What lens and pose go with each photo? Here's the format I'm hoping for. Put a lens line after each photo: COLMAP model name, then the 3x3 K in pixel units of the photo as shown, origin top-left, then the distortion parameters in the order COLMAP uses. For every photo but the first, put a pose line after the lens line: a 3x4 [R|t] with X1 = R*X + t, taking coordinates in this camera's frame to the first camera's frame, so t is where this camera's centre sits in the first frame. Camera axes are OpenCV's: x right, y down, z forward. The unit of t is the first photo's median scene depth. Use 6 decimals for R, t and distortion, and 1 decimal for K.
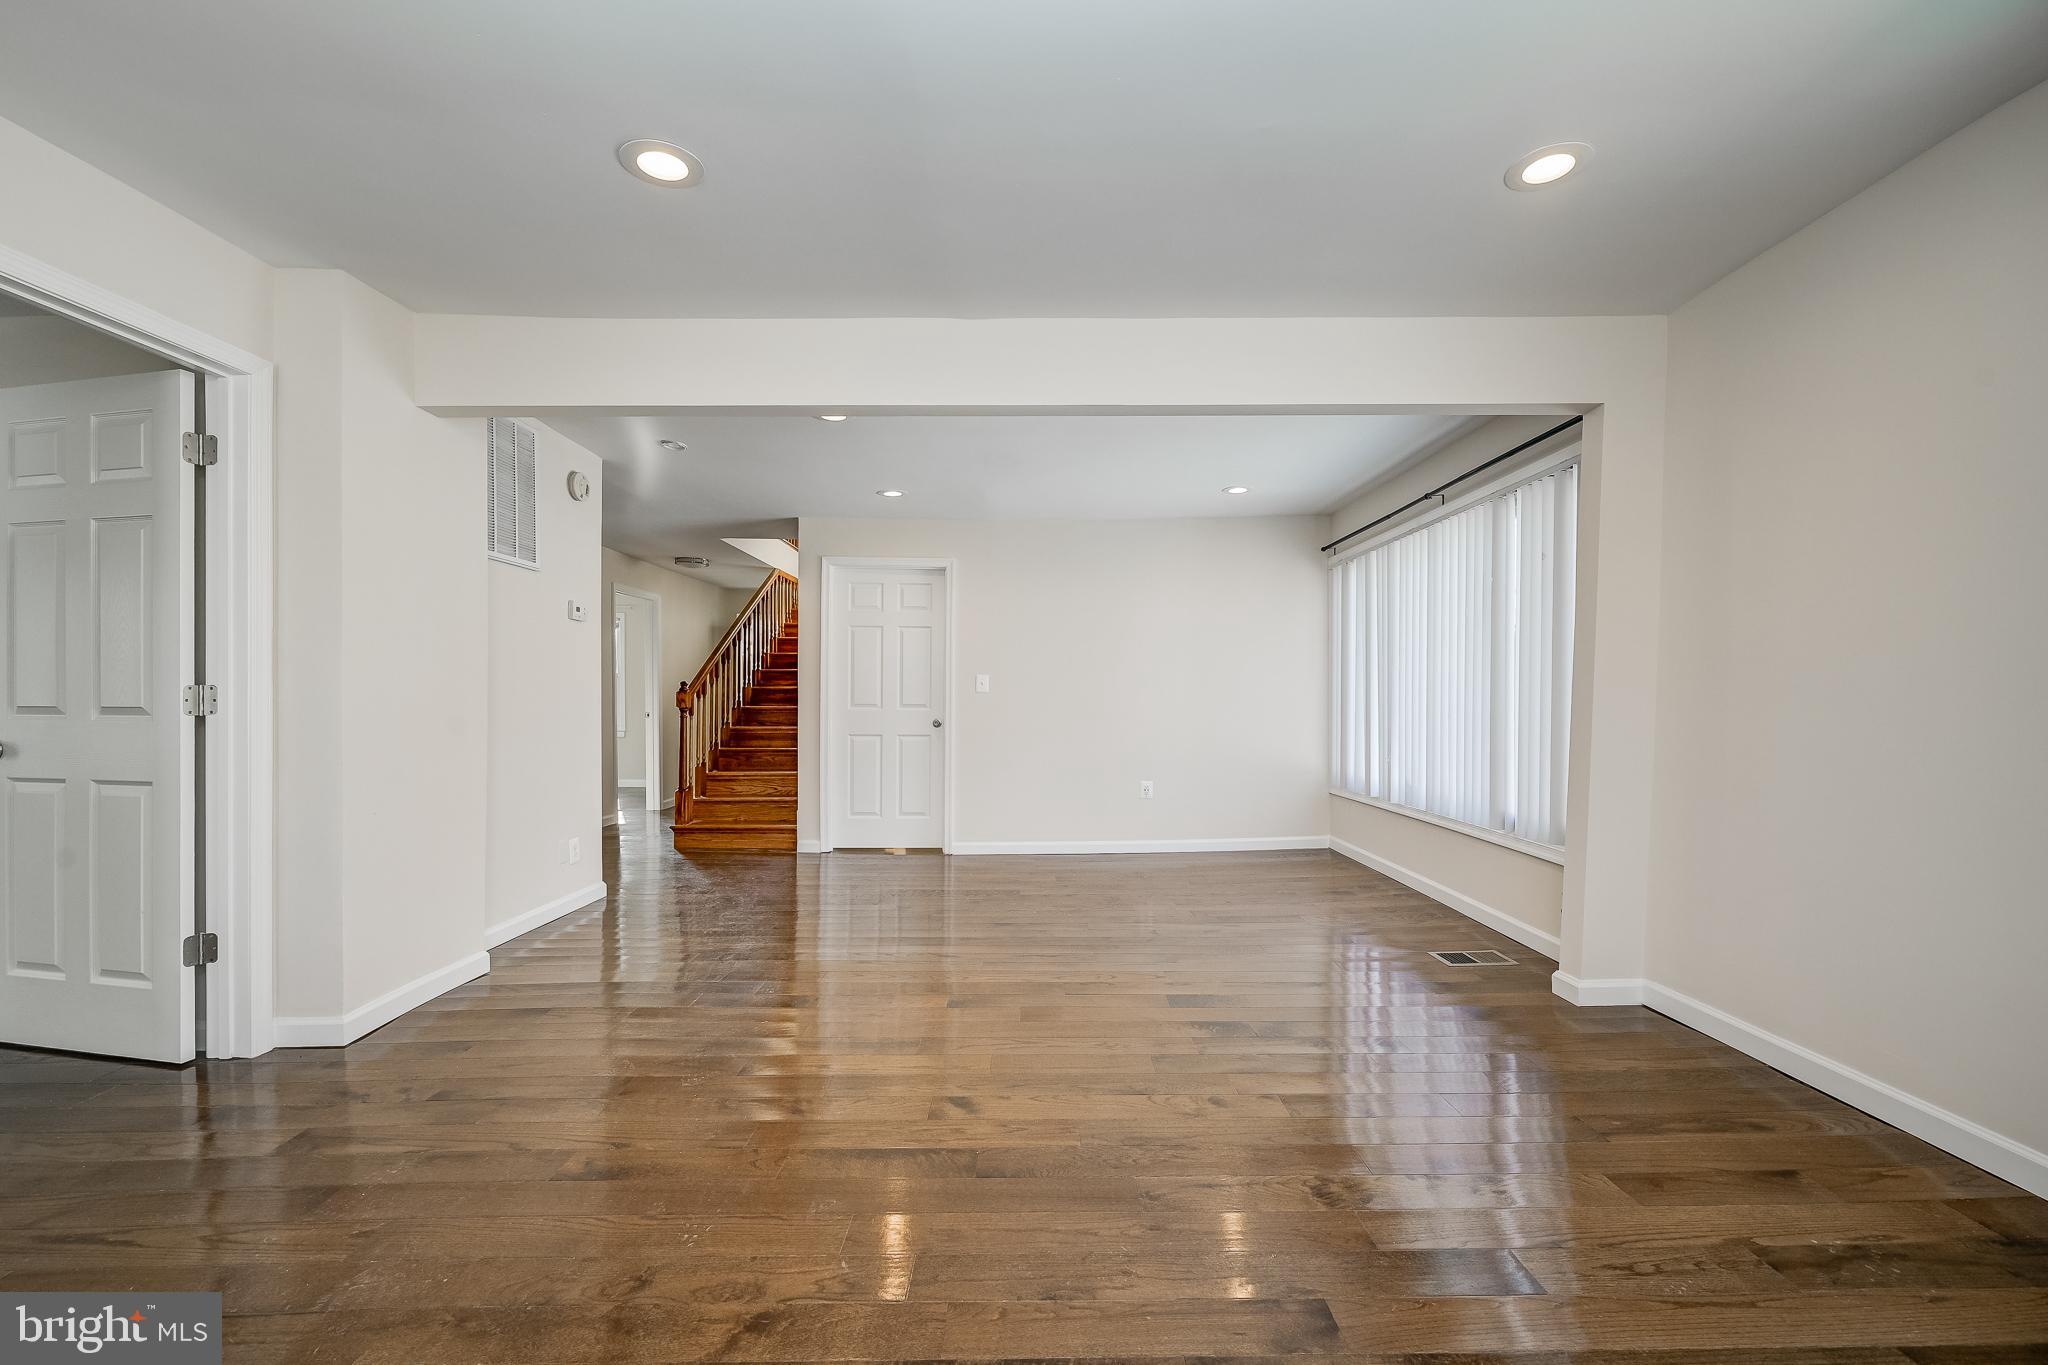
lens RADIAL K [[833.7, 0, 1042.6], [0, 833.7, 701.6], [0, 0, 1]] dist [-0.002287, -0.000035]
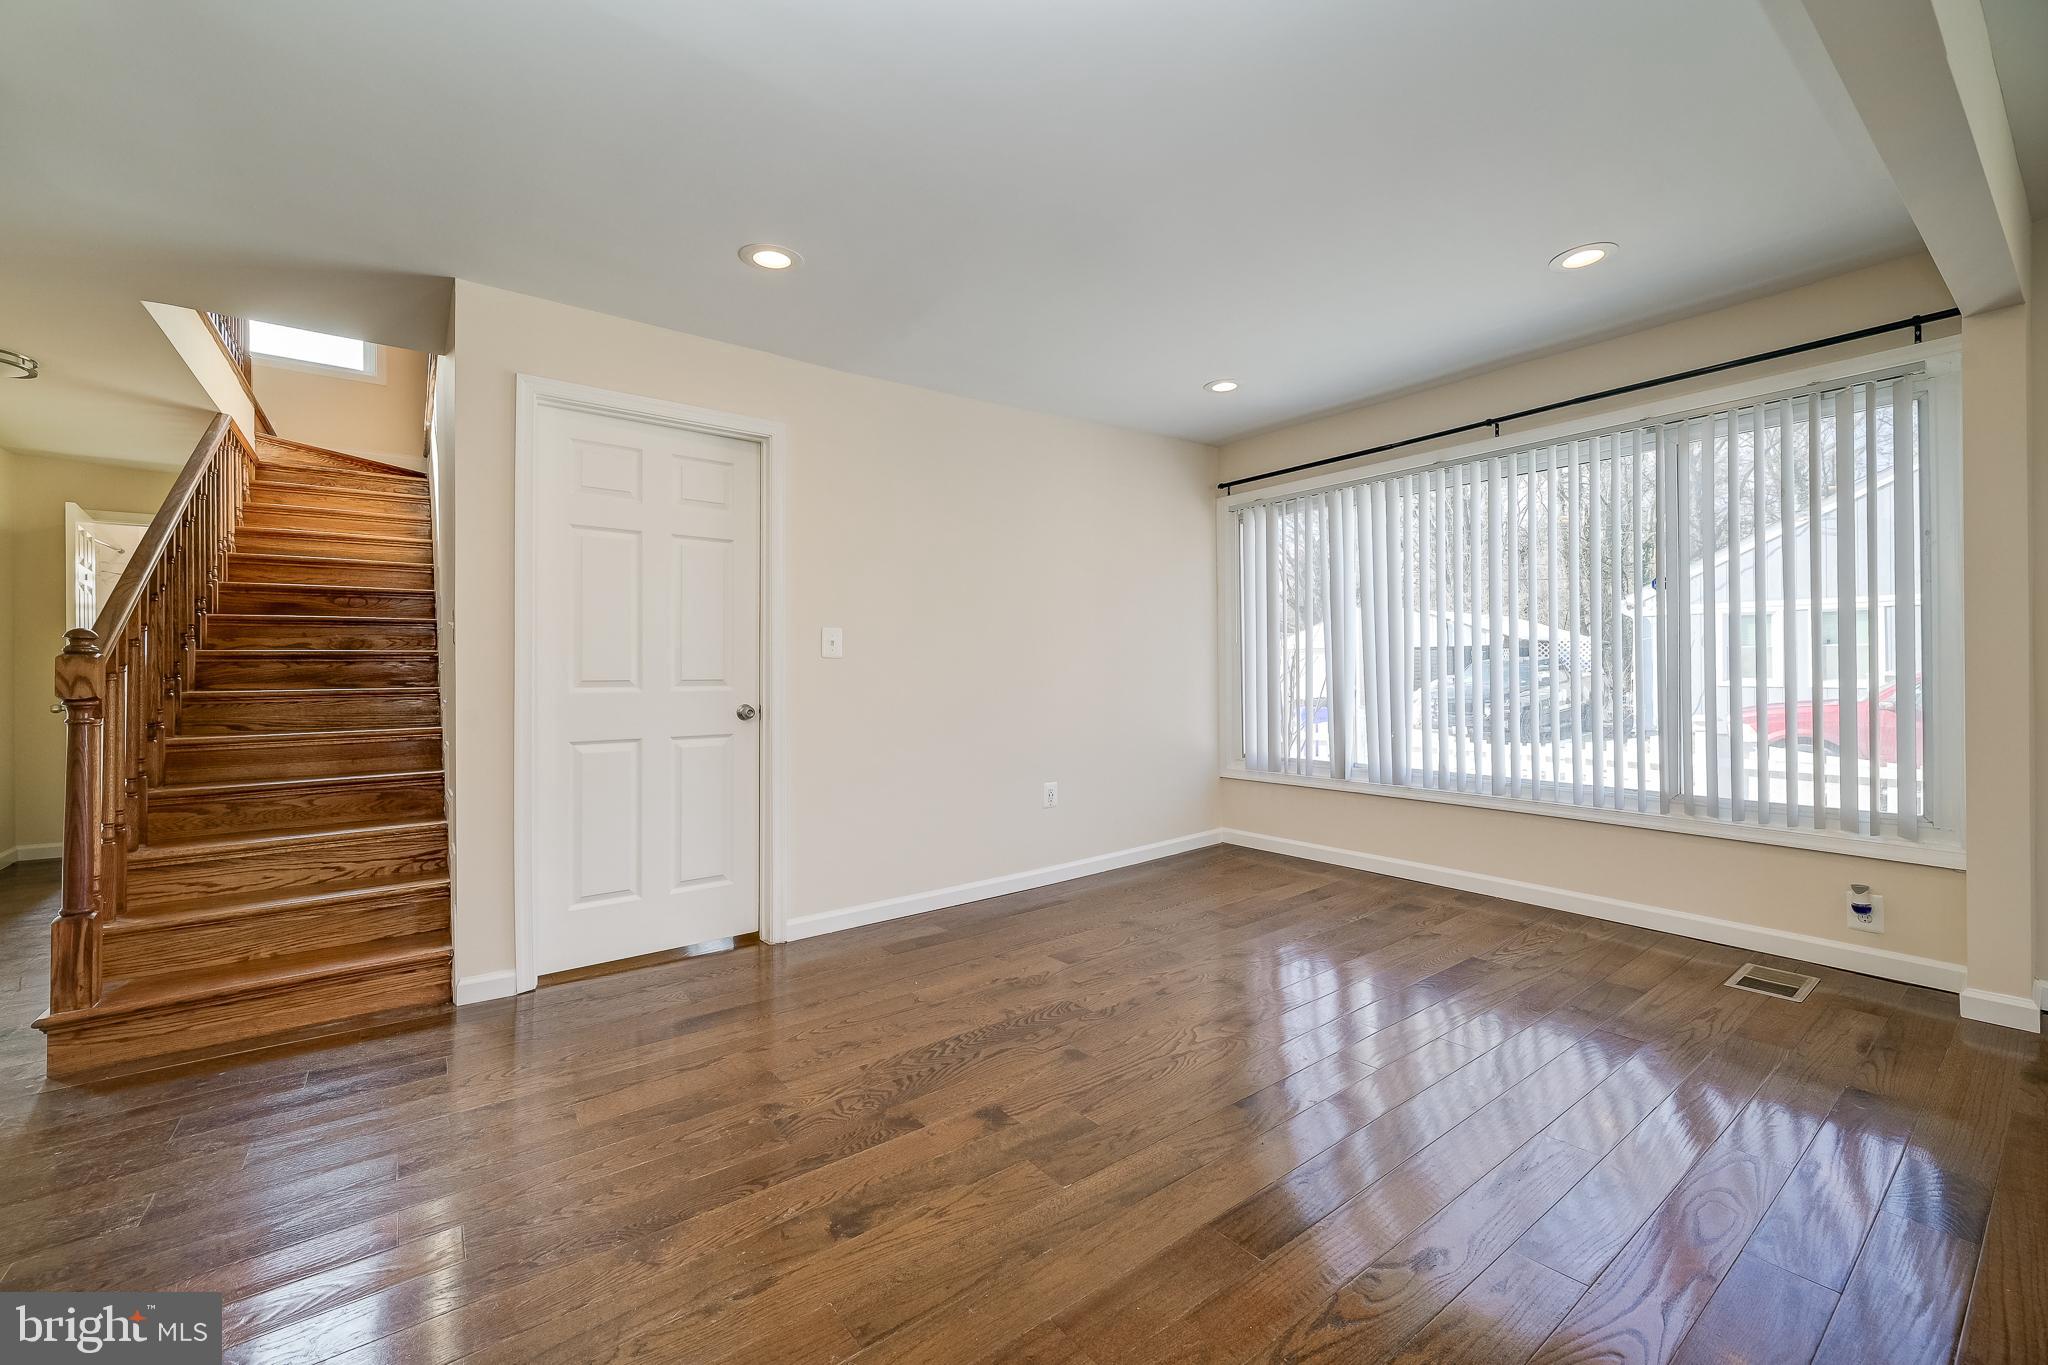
lens RADIAL K [[818.7, 0, 1018.8], [0, 818.7, 663.2], [0, 0, 1]] dist [-0.000282, -0.000084]
pose [[0.811333, -0.004869, 0.584565, -0.413110], [0.011905, 0.999896, -0.008195, -0.001058], [-0.584464, 0.013608, 0.811306, 0.609036]]
